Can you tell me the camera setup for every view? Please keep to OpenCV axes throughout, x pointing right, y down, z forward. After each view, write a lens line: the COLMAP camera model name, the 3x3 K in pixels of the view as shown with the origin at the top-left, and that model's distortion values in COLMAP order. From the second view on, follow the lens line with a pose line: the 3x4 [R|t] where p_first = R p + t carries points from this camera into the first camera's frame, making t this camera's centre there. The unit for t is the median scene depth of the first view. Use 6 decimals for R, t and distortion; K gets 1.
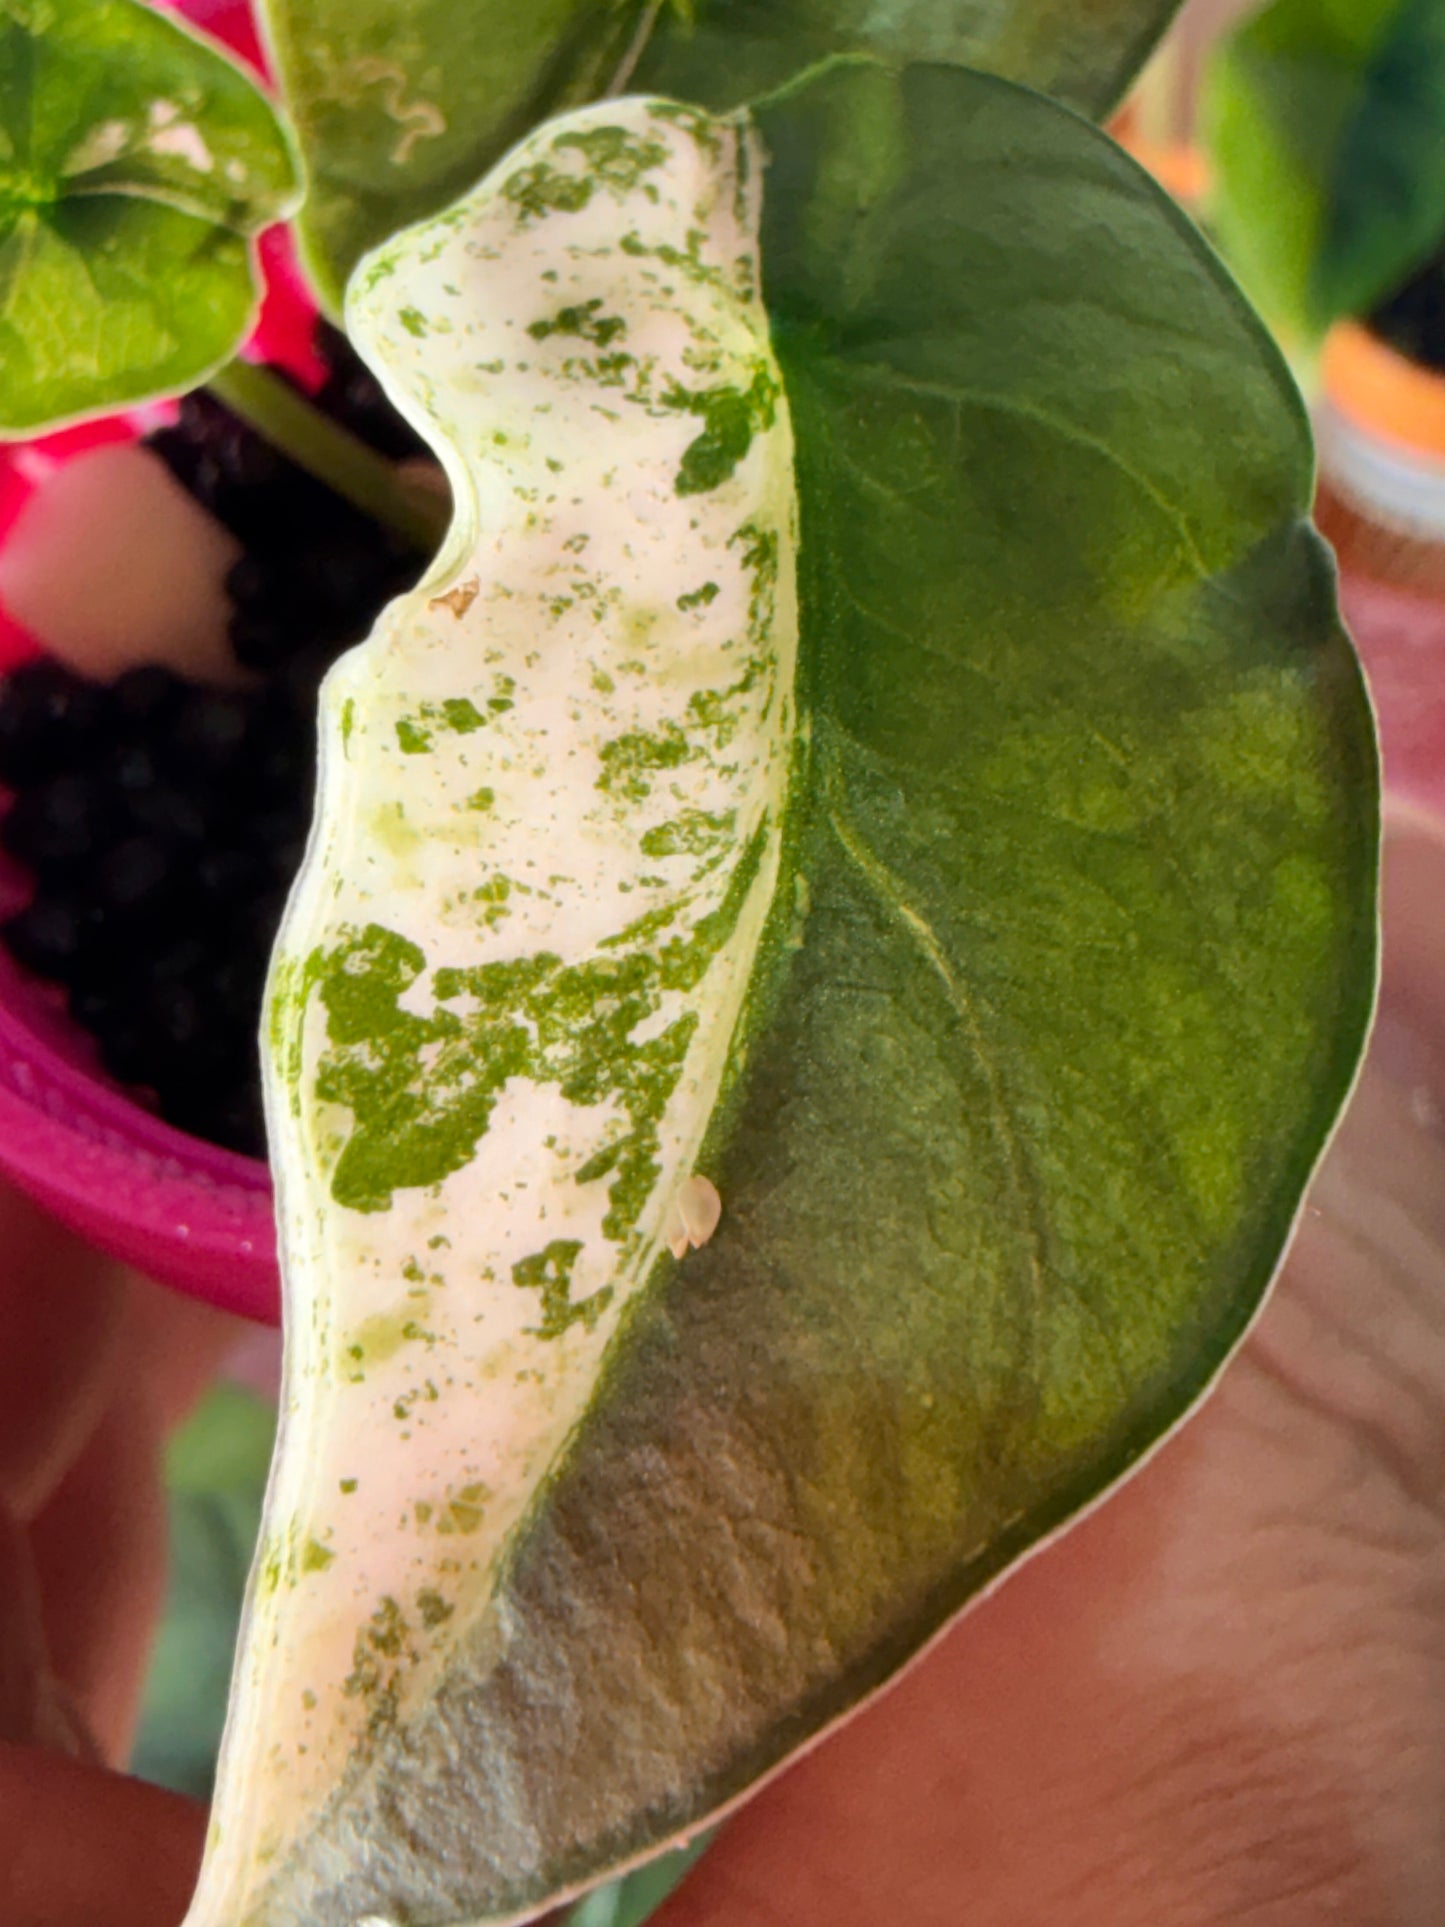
lens RADIAL K [[2712.2, 0, 739.7], [0, 2712.2, 878.2], [0, 0, 1]] dist [0.027063, 0.000000]
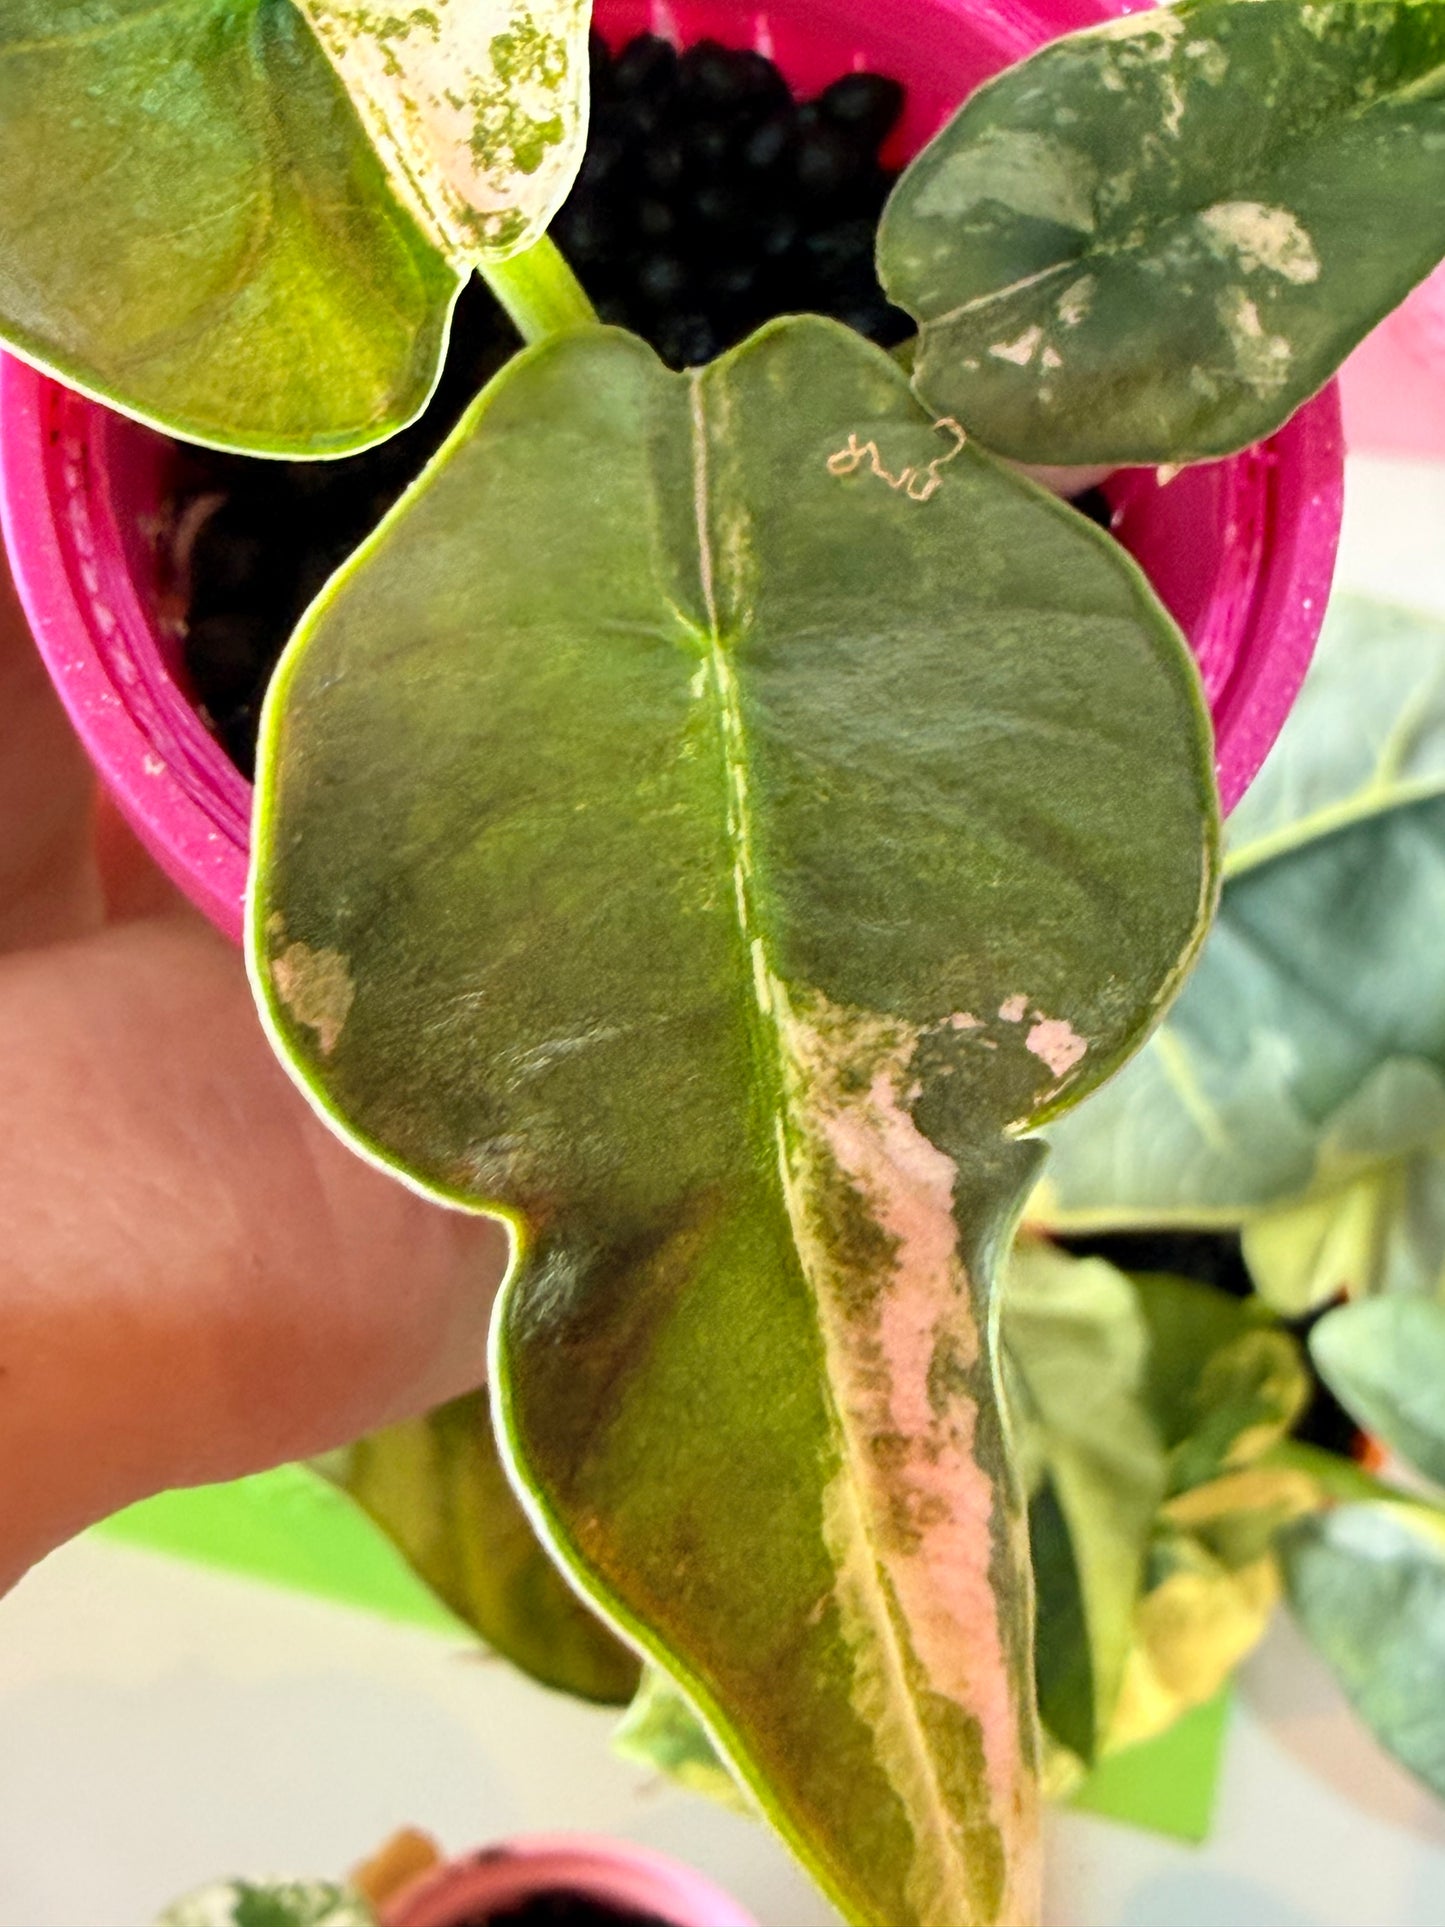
lens RADIAL K [[2712.2, 0, 716.3], [0, 2712.2, 824.2], [0, 0, 1]] dist [0.027063, 0.000000]
pose [[-0.854961, 0.500754, -0.135230, 0.216848], [-0.498413, -0.720937, 0.481492, -1.270448], [0.143617, 0.479057, 0.865955, 0.153191]]
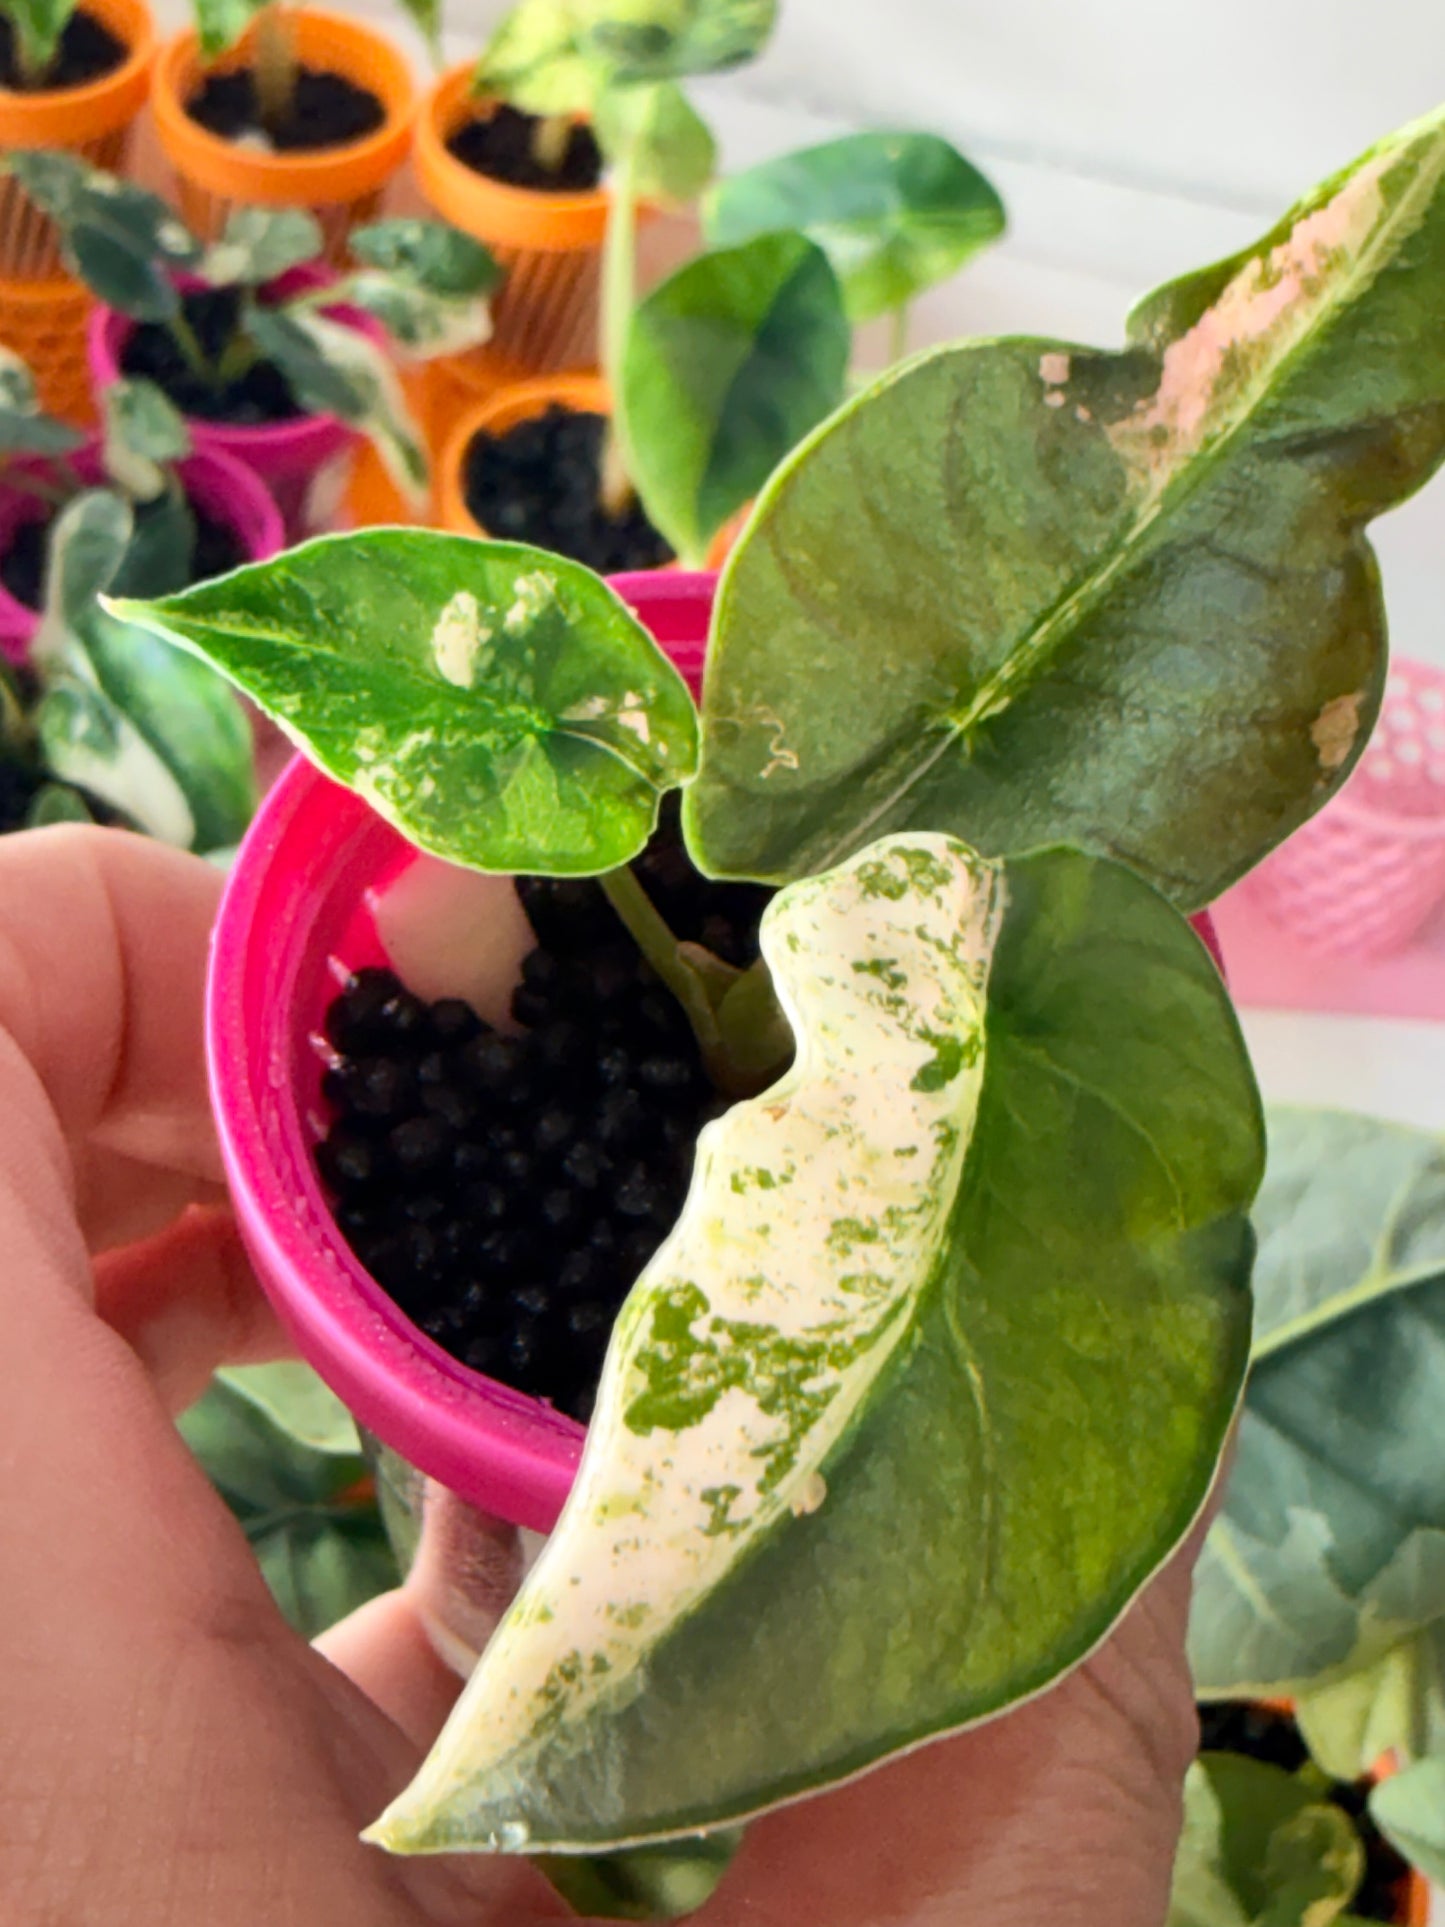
lens RADIAL K [[2712.2, 0, 720.3], [0, 2712.2, 870.6], [0, 0, 1]] dist [0.027063, 0.000000]
pose [[0.947321, 0.320115, 0.010472, -0.212006], [-0.316824, 0.941372, -0.115934, -0.034791], [-0.046971, 0.106509, 0.993202, -0.775581]]
